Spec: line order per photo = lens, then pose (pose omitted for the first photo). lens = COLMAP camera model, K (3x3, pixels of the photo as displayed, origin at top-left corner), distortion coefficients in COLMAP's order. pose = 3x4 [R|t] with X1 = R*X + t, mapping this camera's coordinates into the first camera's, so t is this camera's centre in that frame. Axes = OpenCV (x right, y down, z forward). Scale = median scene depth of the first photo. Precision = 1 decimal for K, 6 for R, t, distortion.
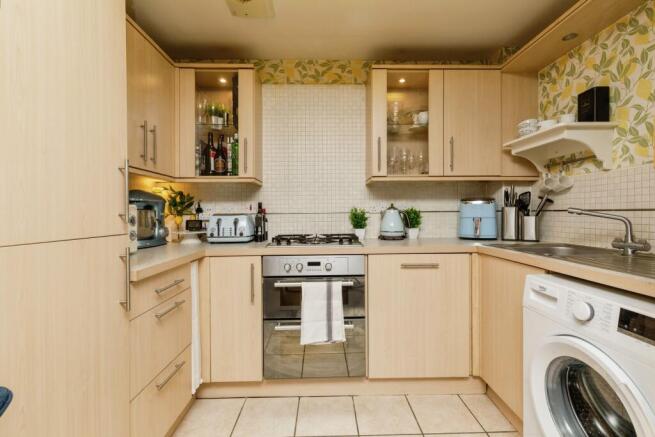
lens RADIAL K [[294.3, 0, 332.6], [0, 294.3, 214.3], [0, 0, 1]] dist [0.000641, 0.000038]
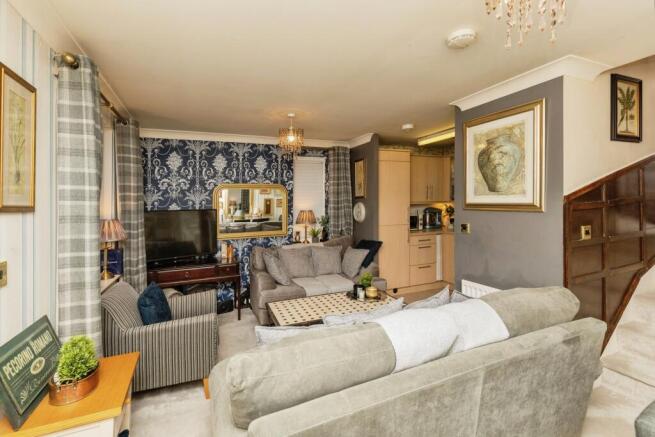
lens RADIAL K [[298.8, 0, 325.4], [0, 298.8, 209.5], [0, 0, 1]] dist [0.001139, 0.000095]
pose [[0.365572, 0.023395, -0.930489, 1.415237], [0.006851, 0.999589, 0.027824, -0.132267], [0.930758, -0.016546, 0.365261, -0.827389]]
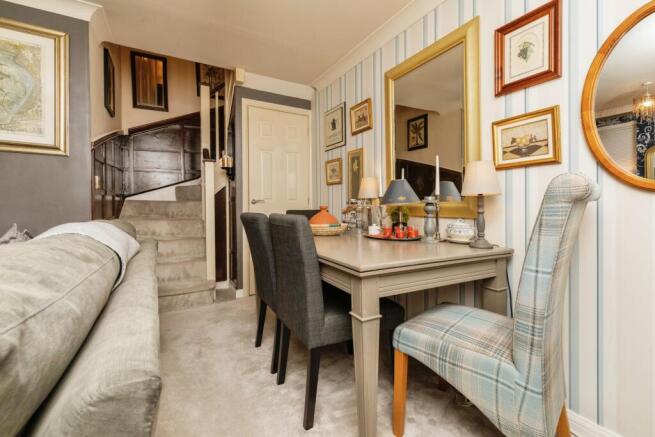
lens RADIAL K [[294.3, 0, 332.6], [0, 294.3, 214.3], [0, 0, 1]] dist [0.000641, 0.000038]
pose [[0.885394, 0.003990, 0.464824, 1.034891], [-0.014064, 0.999735, 0.018209, 0.072179], [-0.464628, -0.022659, 0.885216, -0.989956]]
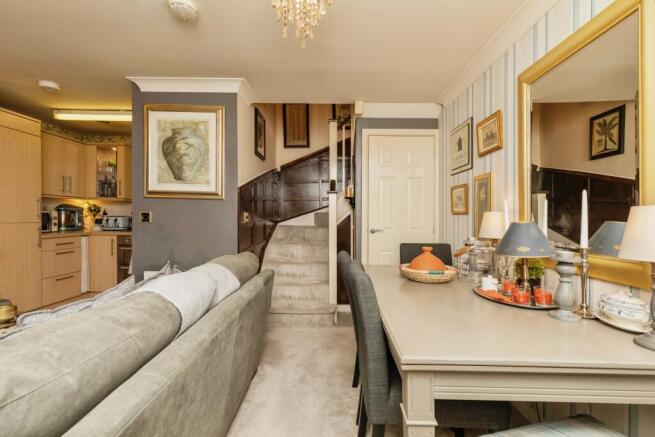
lens RADIAL K [[294.9, 0, 328.2], [0, 294.9, 227.0], [0, 0, 1]] dist [0.003314, 0.000249]
pose [[0.998726, 0.025356, -0.043631, 1.221765], [-0.024265, 0.999384, 0.025358, -0.014598], [0.044247, -0.024267, 0.998726, -0.972508]]
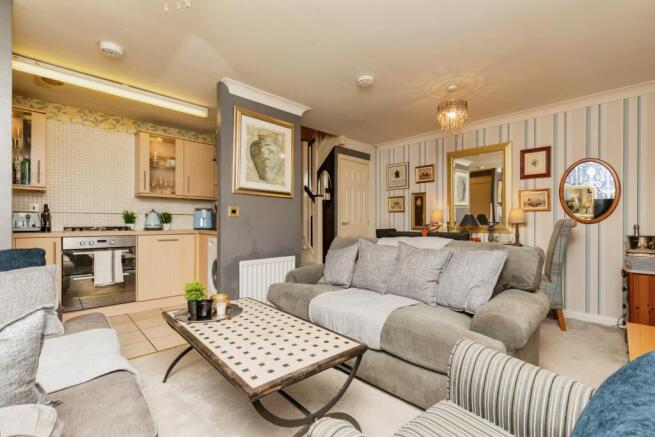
lens RADIAL K [[294.9, 0, 328.2], [0, 294.9, 227.0], [0, 0, 1]] dist [0.003314, 0.000249]
pose [[0.741372, 0.001974, 0.671092, -0.209542], [-0.007981, 0.999951, 0.005876, 0.053853], [-0.671047, -0.009712, 0.741351, -1.033061]]
